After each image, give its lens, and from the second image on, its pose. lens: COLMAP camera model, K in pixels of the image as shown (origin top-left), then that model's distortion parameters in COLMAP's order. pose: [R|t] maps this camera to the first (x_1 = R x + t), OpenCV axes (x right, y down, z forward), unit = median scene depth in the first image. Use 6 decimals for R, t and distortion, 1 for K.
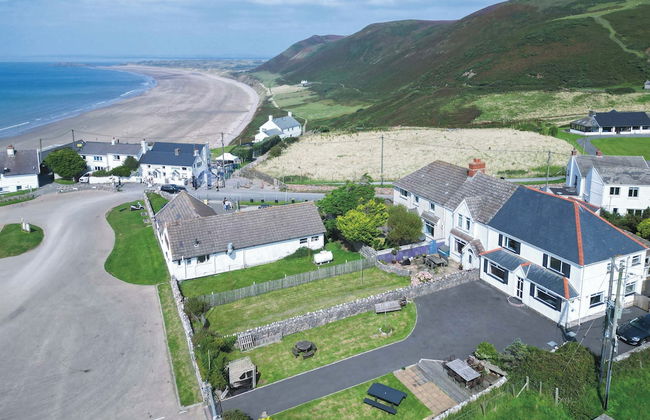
lens RADIAL K [[476.2, 0, 326.4], [0, 476.2, 151.6], [0, 0, 1]] dist [0.061214, -0.061348]
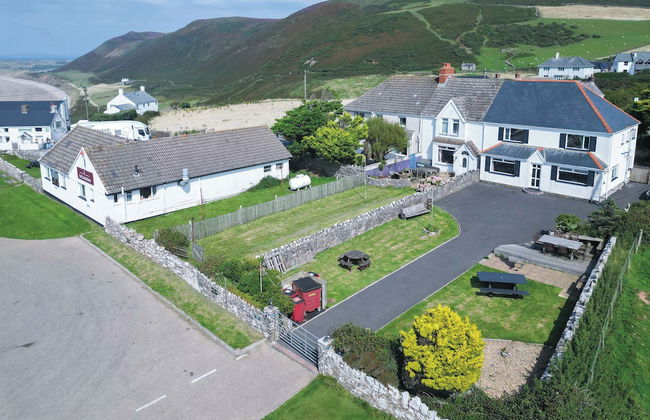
lens RADIAL K [[476.2, 0, 329.2], [0, 476.2, 153.8], [0, 0, 1]] dist [0.061214, -0.061348]
pose [[0.936180, -0.068249, 0.344832, -0.203300], [0.067091, 0.997629, 0.015305, 0.142318], [-0.345059, 0.008807, 0.938540, 0.192465]]
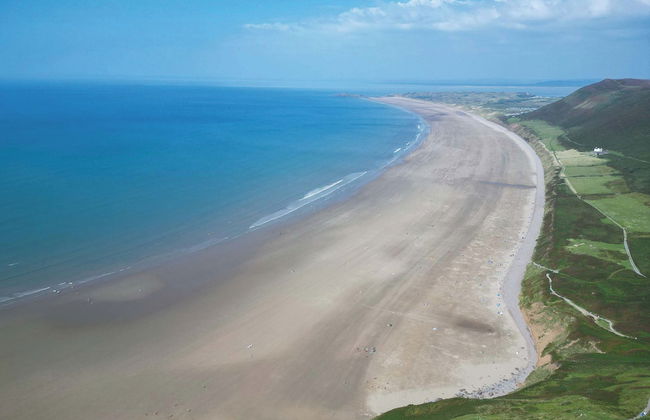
lens RADIAL K [[476.2, 0, 321.7], [0, 476.2, 191.8], [0, 0, 1]] dist [0.061214, -0.061348]
pose [[0.862851, 0.147239, -0.483537, -1.132440], [-0.137517, 0.988930, 0.055739, -1.199573], [0.486392, 0.018400, 0.873547, -0.900468]]
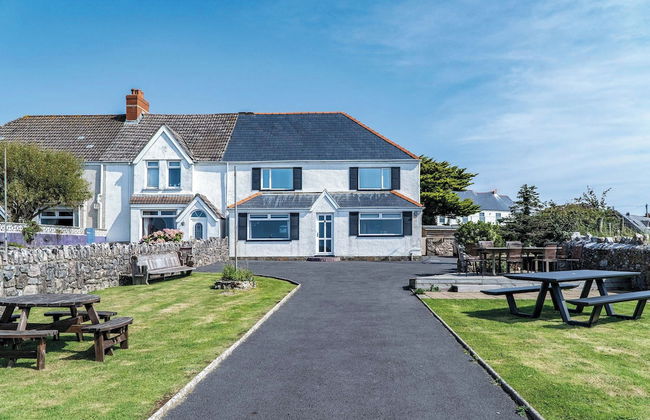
lens RADIAL K [[527.1, 0, 328.8], [0, 527.1, 234.9], [0, 0, 1]] dist [0.020364, 0.003078]
pose [[0.466412, 0.034036, 0.883913, -0.099953], [0.166059, 0.978124, -0.125288, 0.257560], [-0.868841, 0.205218, 0.450557, 0.512365]]
